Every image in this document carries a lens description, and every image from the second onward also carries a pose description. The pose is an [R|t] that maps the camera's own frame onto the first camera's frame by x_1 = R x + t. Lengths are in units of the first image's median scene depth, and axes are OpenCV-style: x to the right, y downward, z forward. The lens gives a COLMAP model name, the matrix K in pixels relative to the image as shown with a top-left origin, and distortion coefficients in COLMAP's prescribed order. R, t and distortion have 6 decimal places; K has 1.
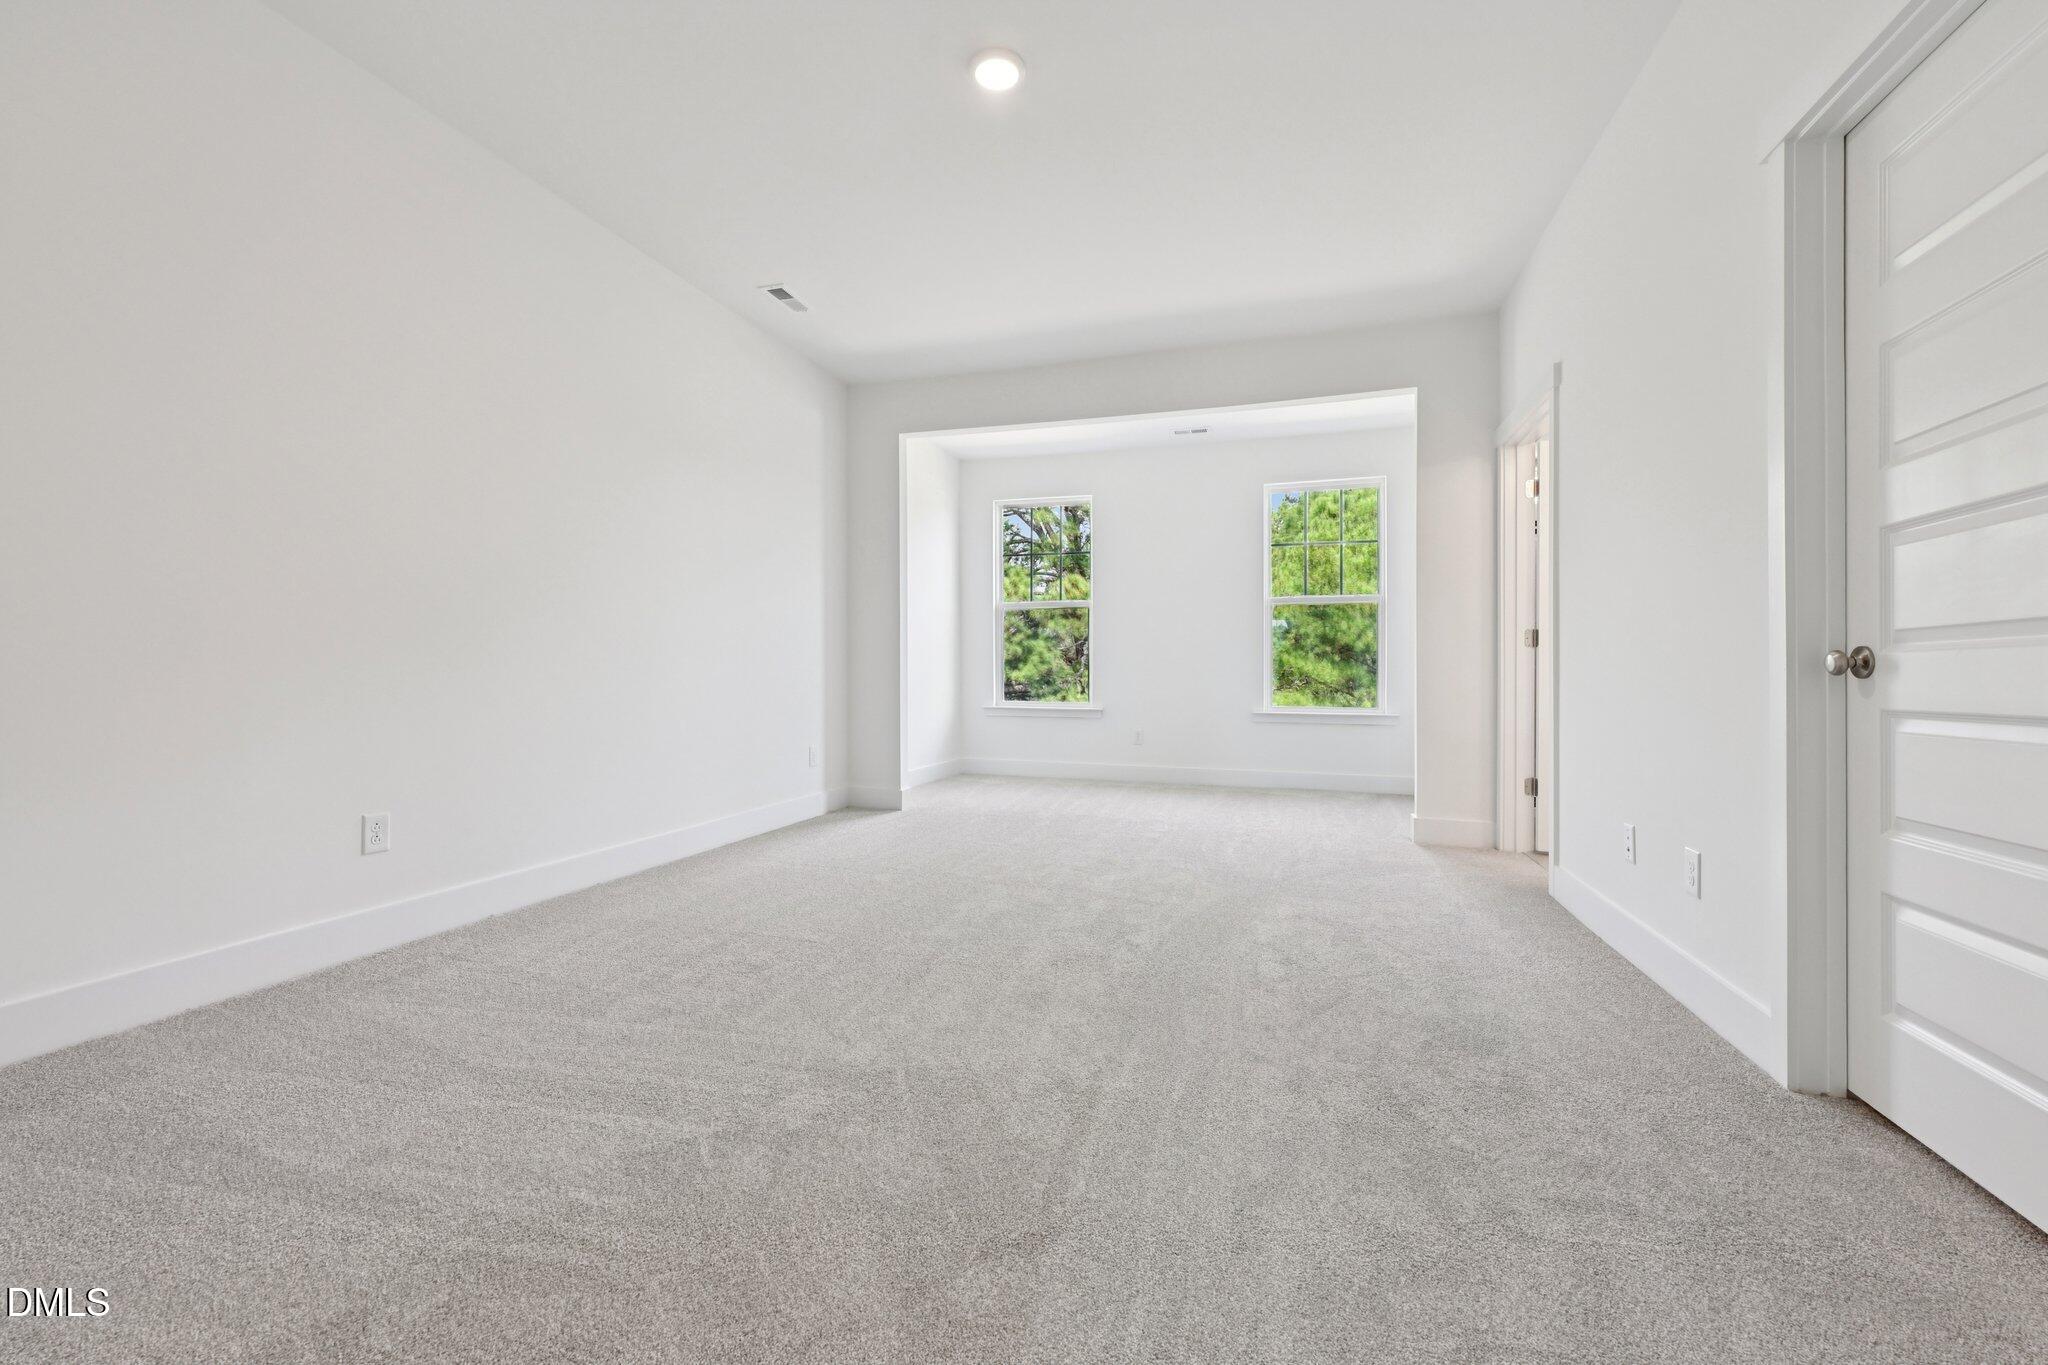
lens RADIAL K [[836.8, 0, 1016.5], [0, 836.8, 678.8], [0, 0, 1]] dist [0.000683, 0.000032]
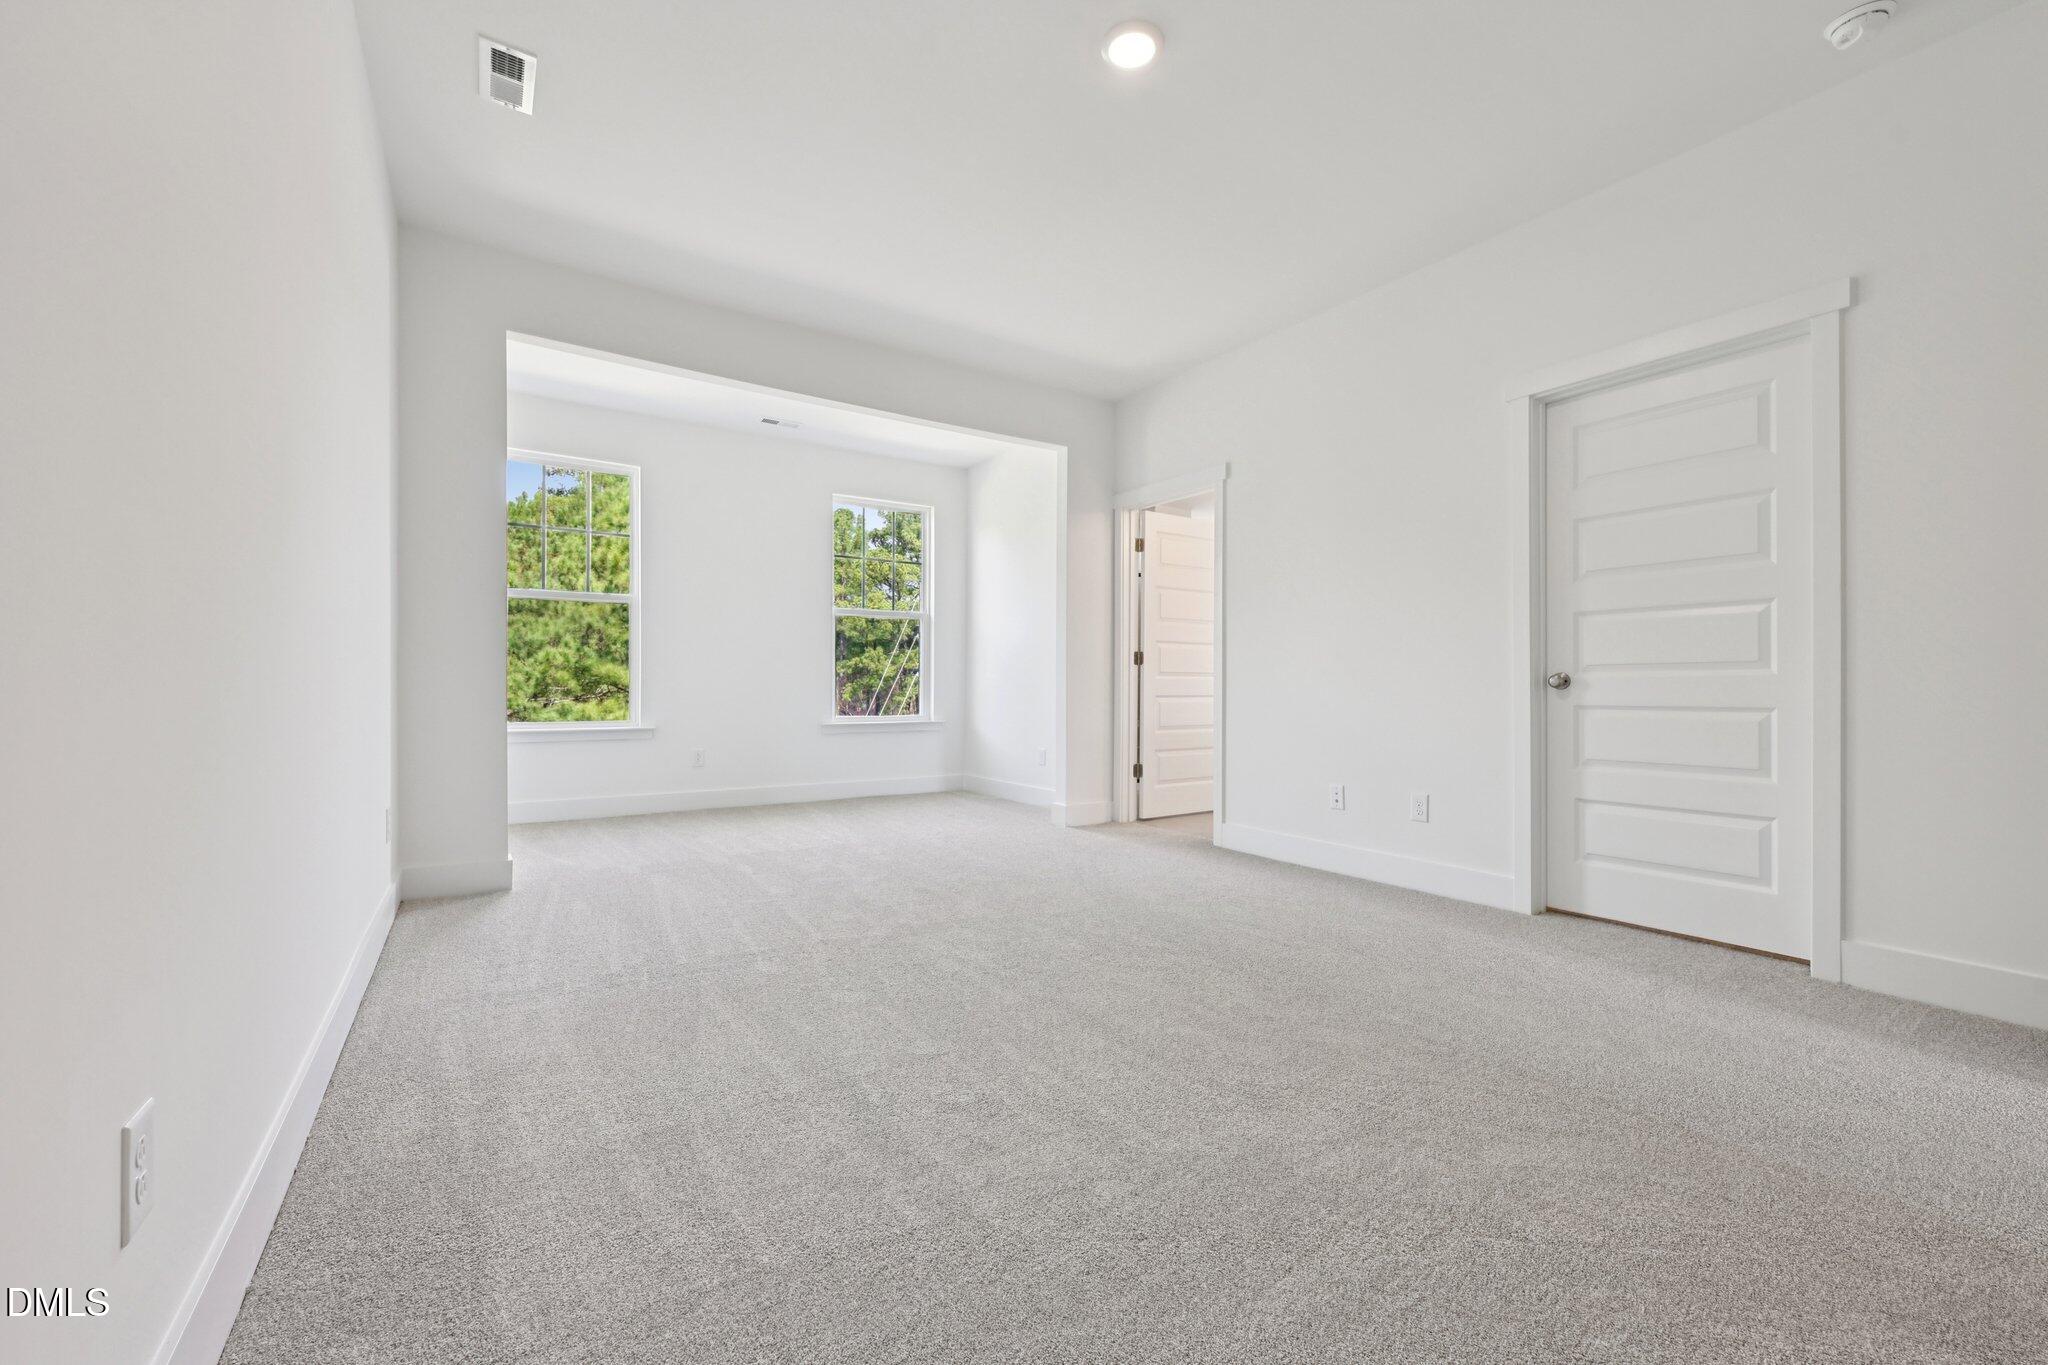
lens RADIAL K [[836.8, 0, 1016.5], [0, 836.8, 678.8], [0, 0, 1]] dist [0.000683, 0.000032]
pose [[0.613986, 0.002341, 0.789314, -0.540435], [0.004730, 0.999967, -0.006645, -0.007303], [-0.789303, 0.007814, 0.613954, 0.341075]]
